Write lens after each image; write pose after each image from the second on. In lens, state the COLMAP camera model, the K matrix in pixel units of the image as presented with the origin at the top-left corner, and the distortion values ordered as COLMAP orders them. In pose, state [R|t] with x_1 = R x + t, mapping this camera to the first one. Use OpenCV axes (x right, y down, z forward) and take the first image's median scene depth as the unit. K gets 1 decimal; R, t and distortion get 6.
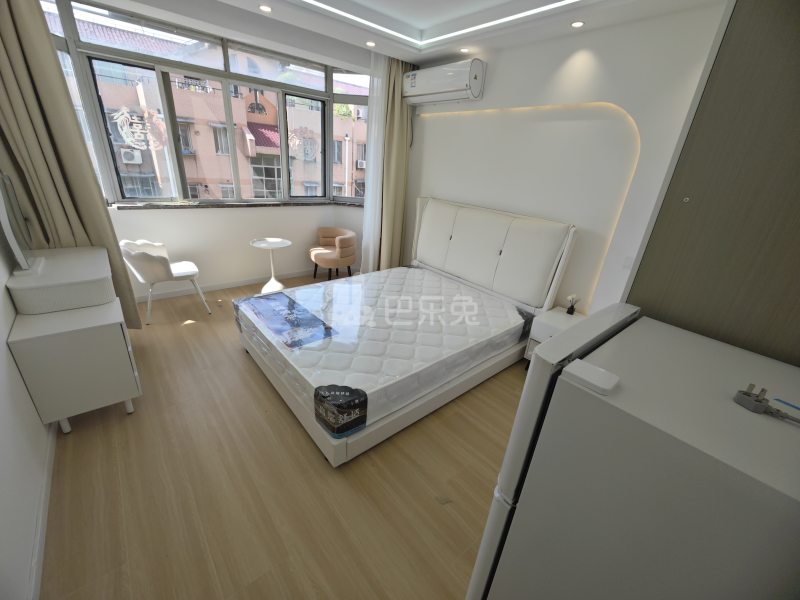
lens RADIAL K [[333.8, 0, 400.5], [0, 333.8, 300.0], [0, 0, 1]] dist [0.012517, -0.003589]
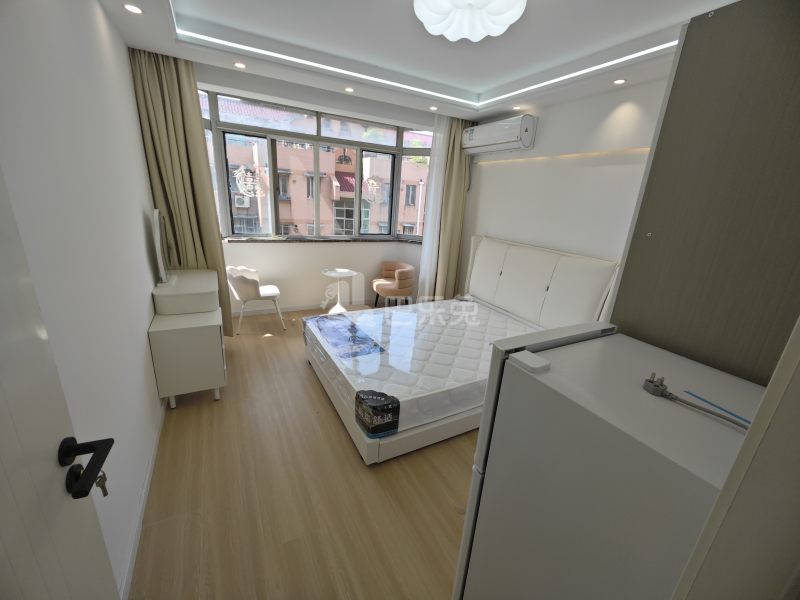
lens RADIAL K [[333.8, 0, 400.5], [0, 333.8, 300.0], [0, 0, 1]] dist [0.012517, -0.003589]
pose [[0.978342, 0.049786, -0.200917, 0.065330], [-0.071841, 0.991978, -0.104016, 0.032740], [0.194127, 0.116197, 0.974070, -0.084725]]
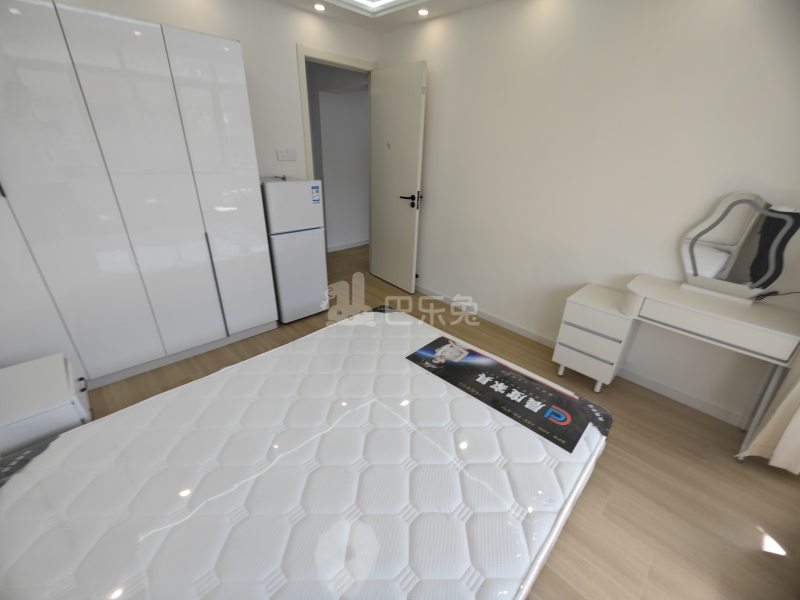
lens RADIAL K [[333.8, 0, 400.5], [0, 333.8, 300.0], [0, 0, 1]] dist [0.012517, -0.003589]
pose [[-0.991528, -0.072162, -0.108006, -0.049224], [-0.128580, 0.663262, 0.737259, -0.450215], [0.018434, 0.744900, -0.666921, 1.072824]]
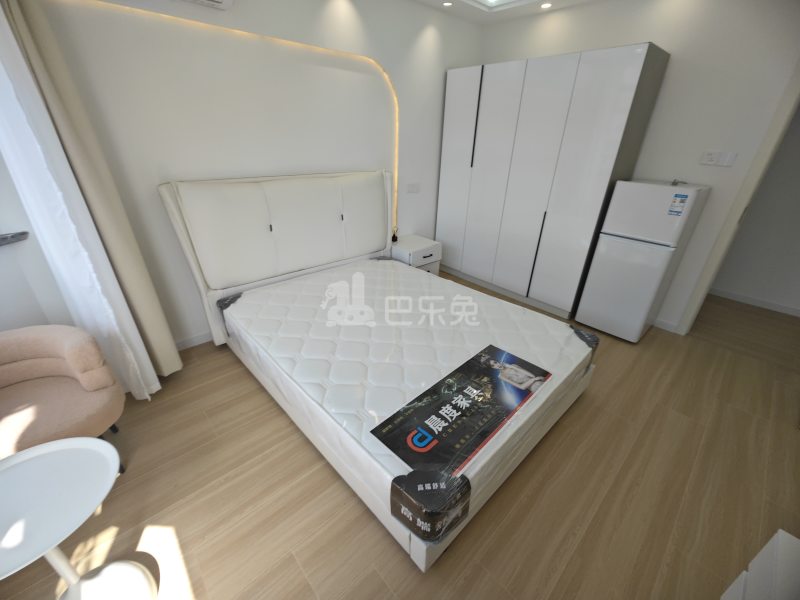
lens RADIAL K [[333.8, 0, 400.5], [0, 333.8, 300.0], [0, 0, 1]] dist [0.012517, -0.003589]
pose [[-0.041780, -0.513779, 0.856904, -0.616538], [0.356727, 0.793454, 0.493129, -0.357620], [-0.933274, 0.326284, 0.150128, 0.776962]]
